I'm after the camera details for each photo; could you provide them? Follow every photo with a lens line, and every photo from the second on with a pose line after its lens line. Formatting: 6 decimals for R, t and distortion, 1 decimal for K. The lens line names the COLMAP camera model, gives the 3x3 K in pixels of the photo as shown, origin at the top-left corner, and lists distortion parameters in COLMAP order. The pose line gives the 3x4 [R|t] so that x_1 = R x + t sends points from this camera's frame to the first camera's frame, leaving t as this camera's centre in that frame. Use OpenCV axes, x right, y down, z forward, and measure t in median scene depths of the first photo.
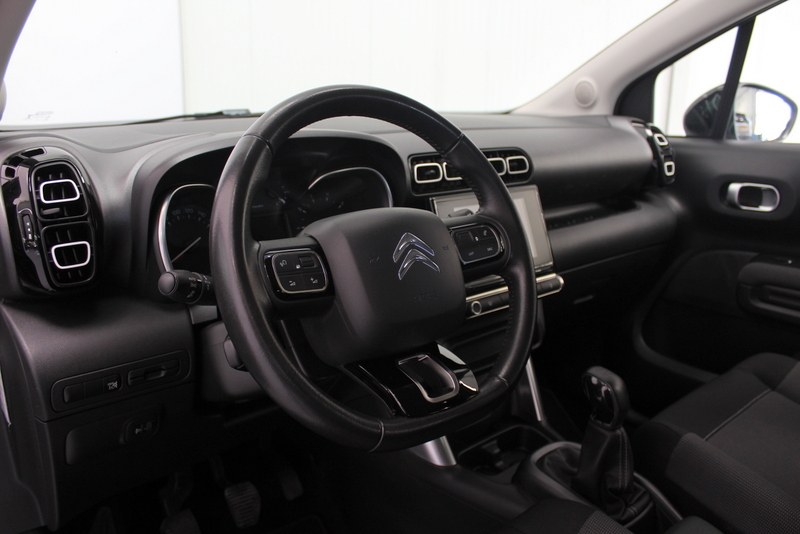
lens RADIAL K [[625.4, 0, 400.0], [0, 625.4, 267.0], [0, 0, 1]] dist [-0.163541, 0.108299]
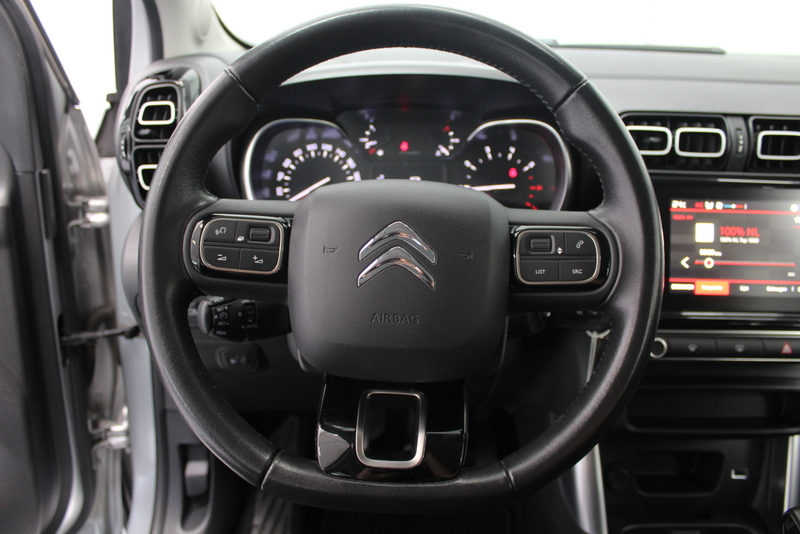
lens RADIAL K [[625.4, 0, 400.0], [0, 625.4, 267.0], [0, 0, 1]] dist [-0.163541, 0.108299]
pose [[0.751702, 0.240576, -0.614059, 0.360630], [-0.179505, 0.970574, 0.160510, -0.092865], [0.634604, -0.010429, 0.772767, 0.383344]]
